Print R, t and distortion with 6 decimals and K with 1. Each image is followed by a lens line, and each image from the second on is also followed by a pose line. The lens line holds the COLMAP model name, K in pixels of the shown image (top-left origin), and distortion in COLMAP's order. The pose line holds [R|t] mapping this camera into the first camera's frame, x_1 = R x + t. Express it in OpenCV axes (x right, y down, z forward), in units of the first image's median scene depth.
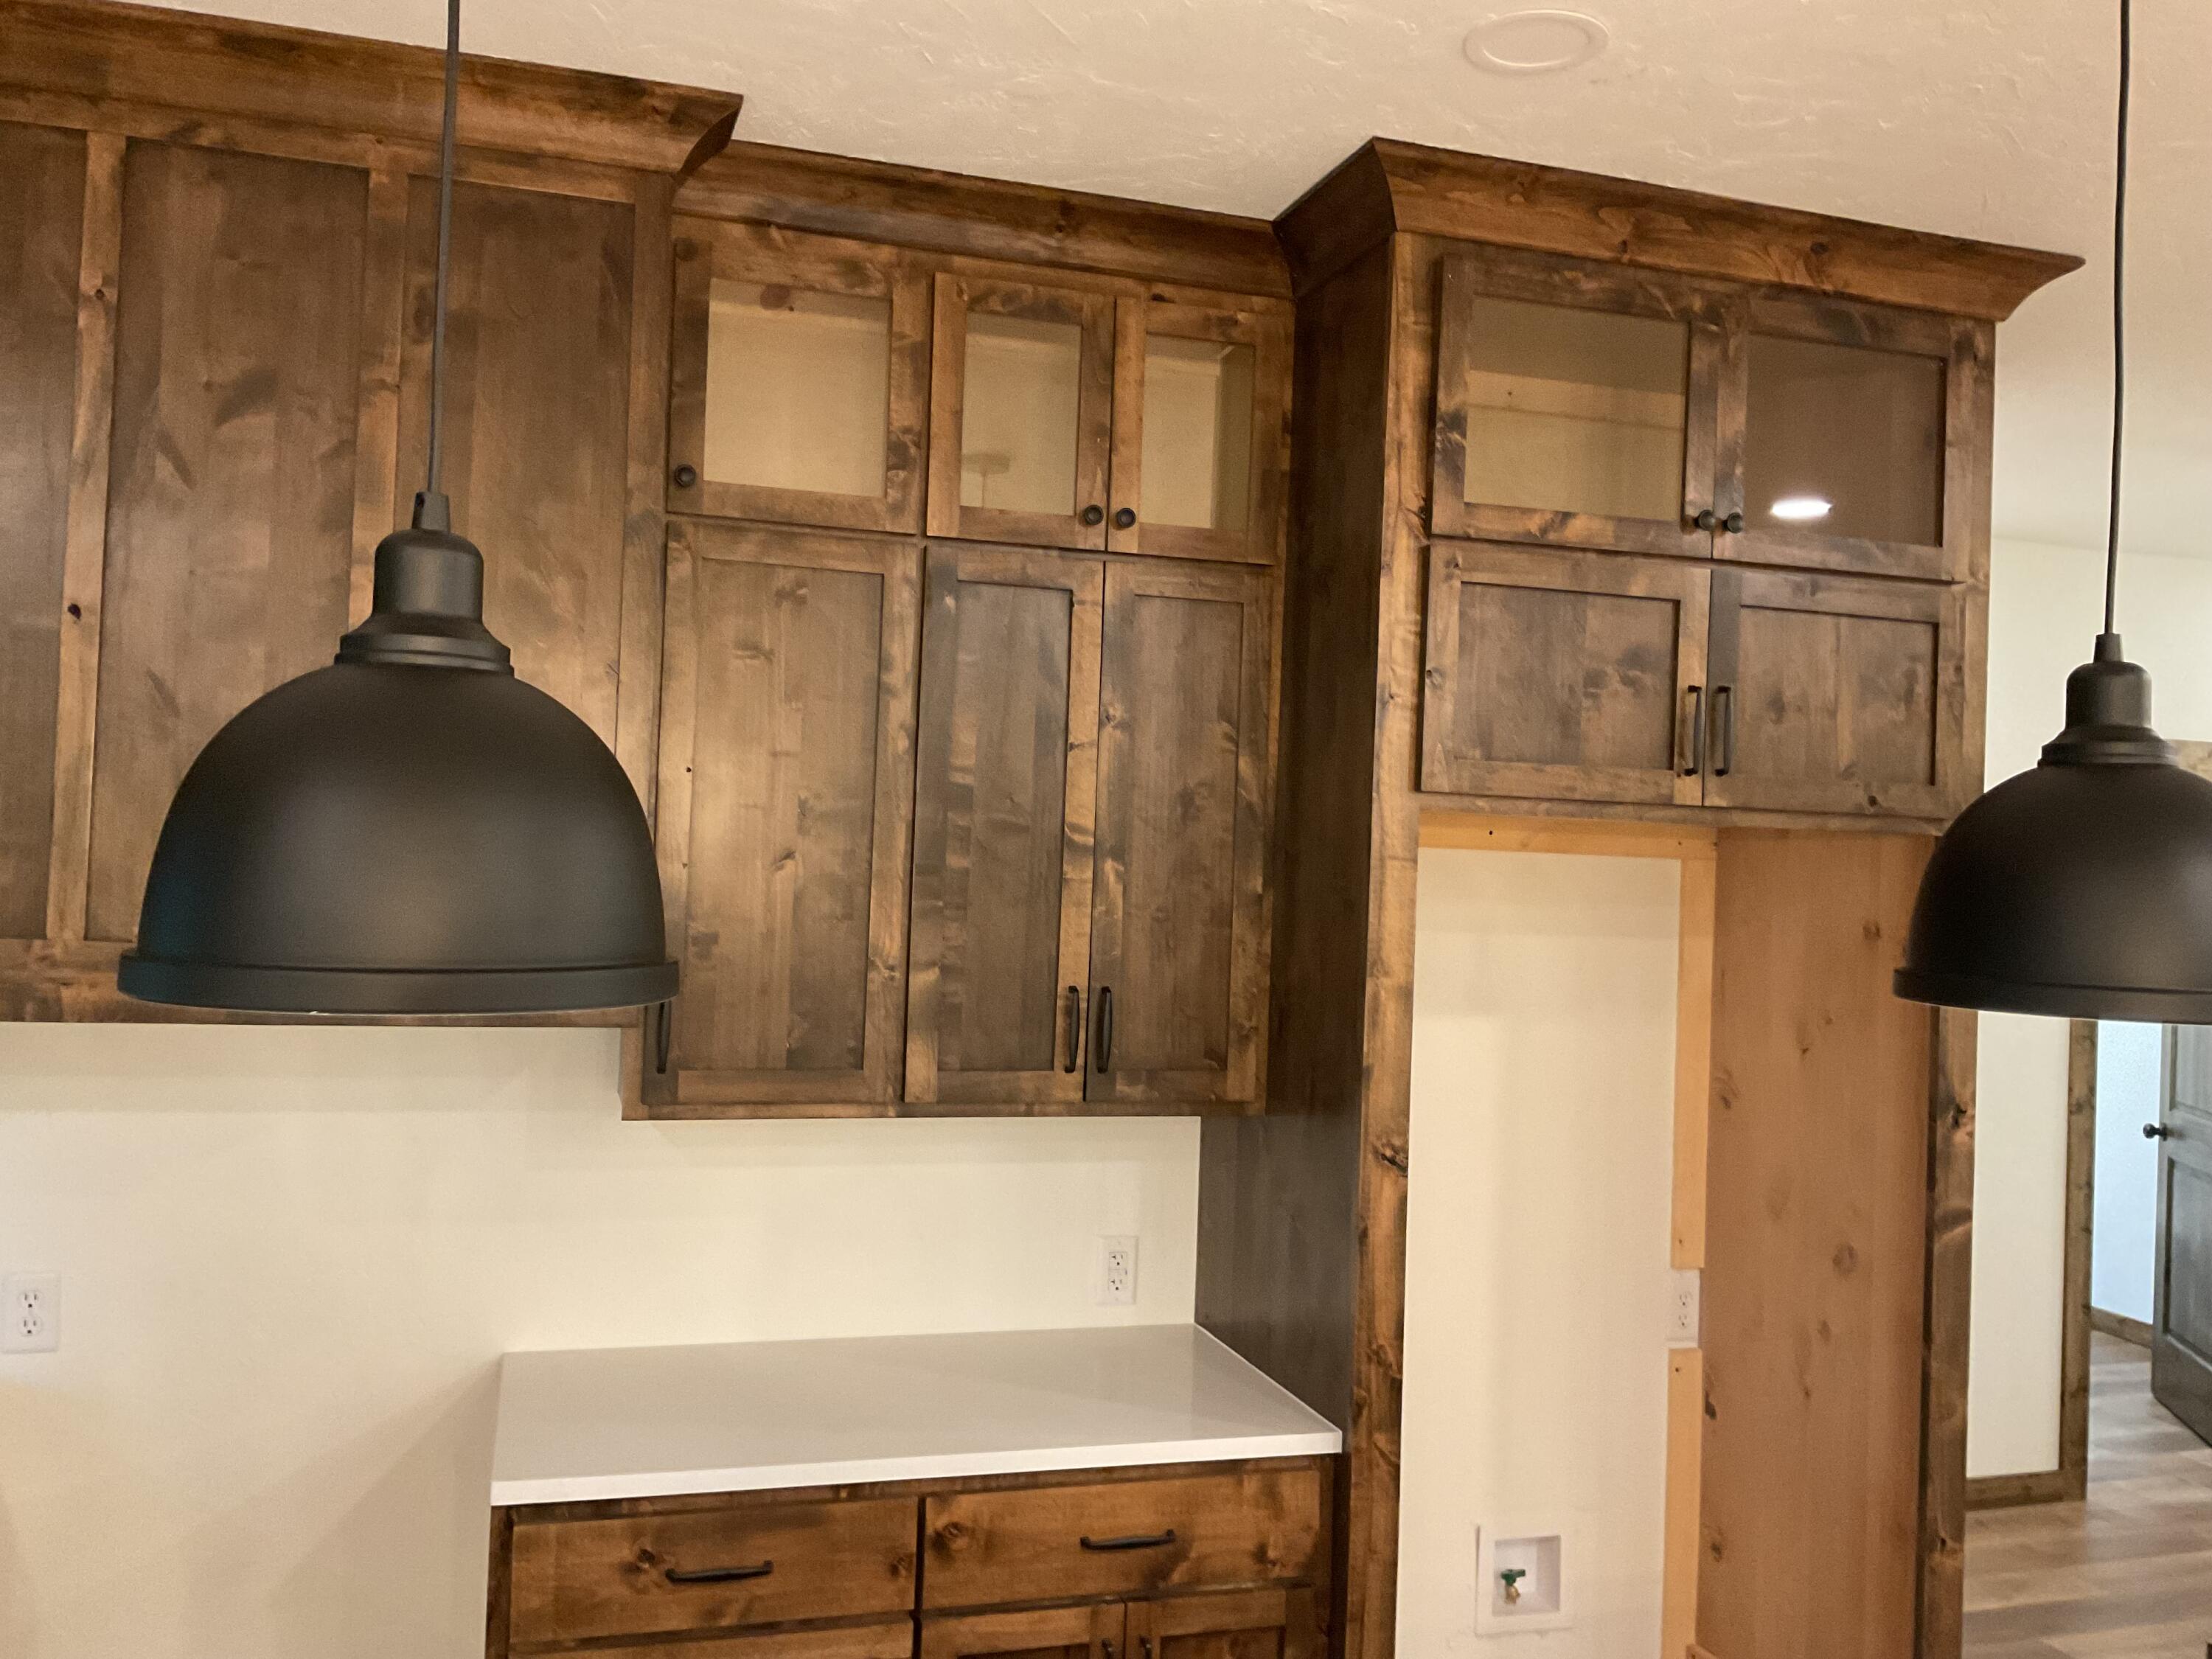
lens RADIAL K [[1863.8, 0, 1201.8], [0, 1863.8, 826.8], [0, 0, 1]] dist [0.046457, -0.051588]
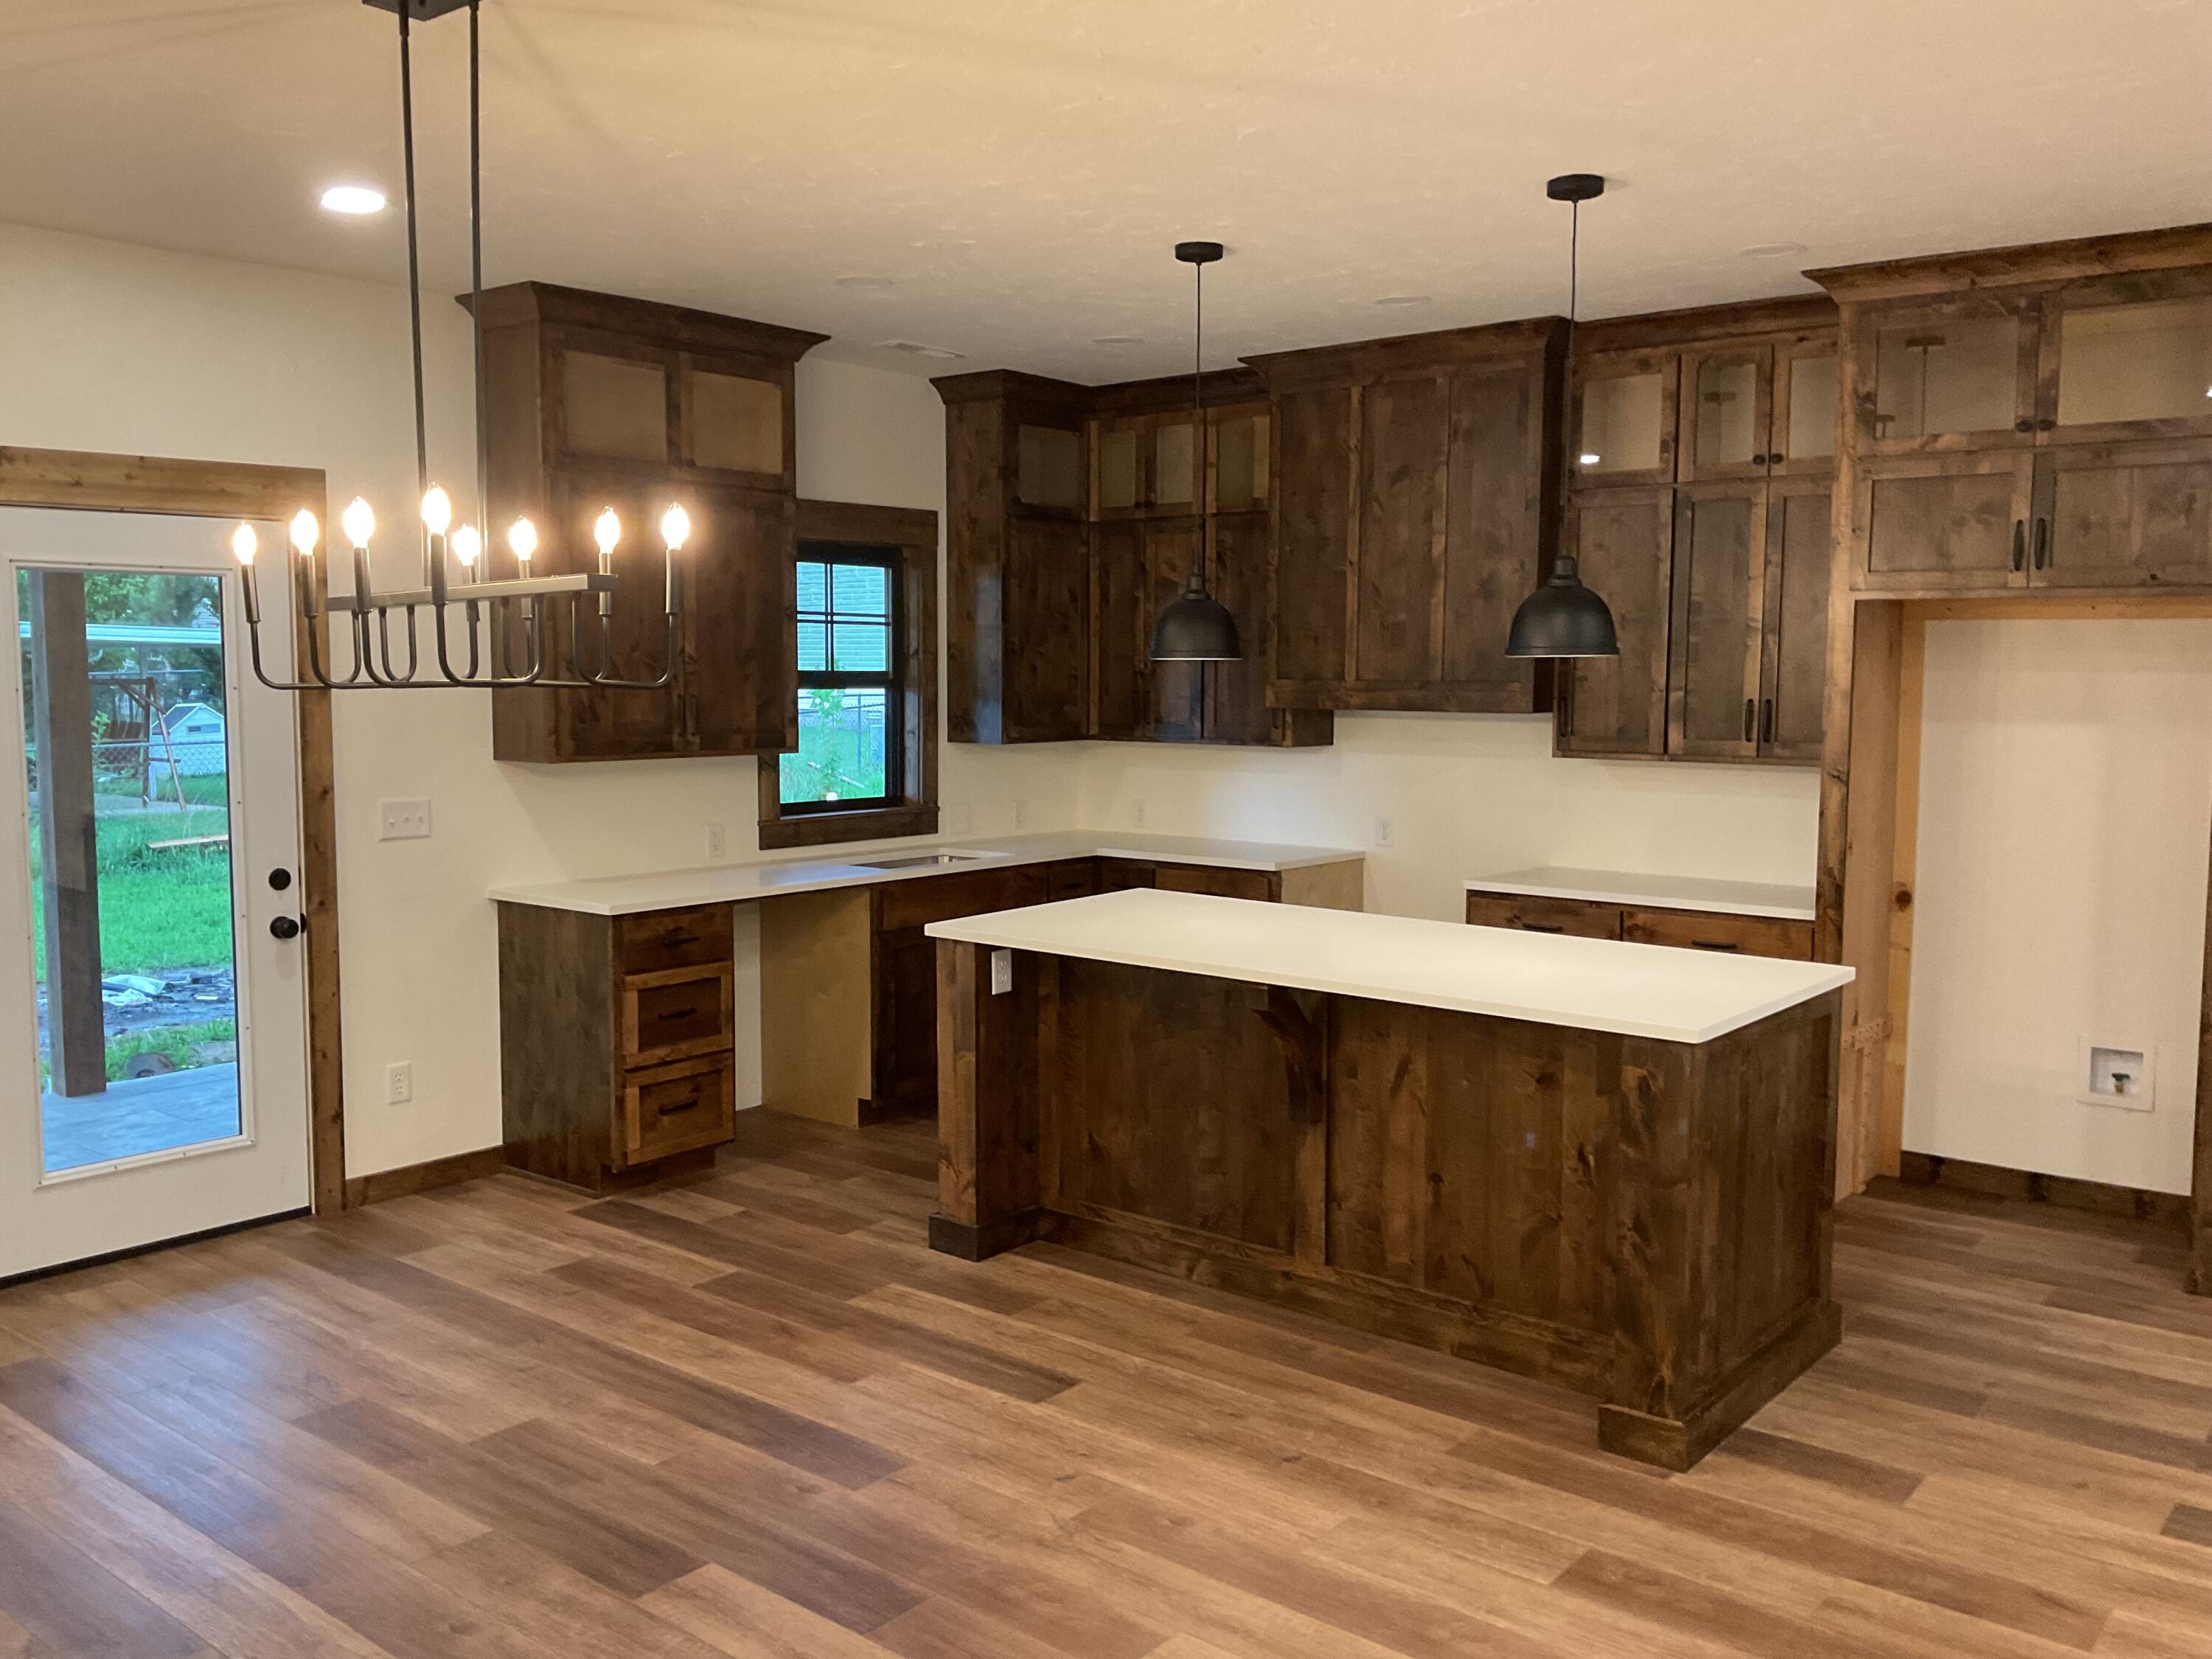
lens RADIAL K [[1786.4, 0, 1107.6], [0, 1786.4, 842.1], [0, 0, 1]] dist [0.027724, -0.059473]
pose [[0.571281, 0.044712, -0.819536, 1.335789], [0.038969, 0.995911, 0.081499, 0.064976], [0.819829, -0.078496, 0.567203, -0.803915]]
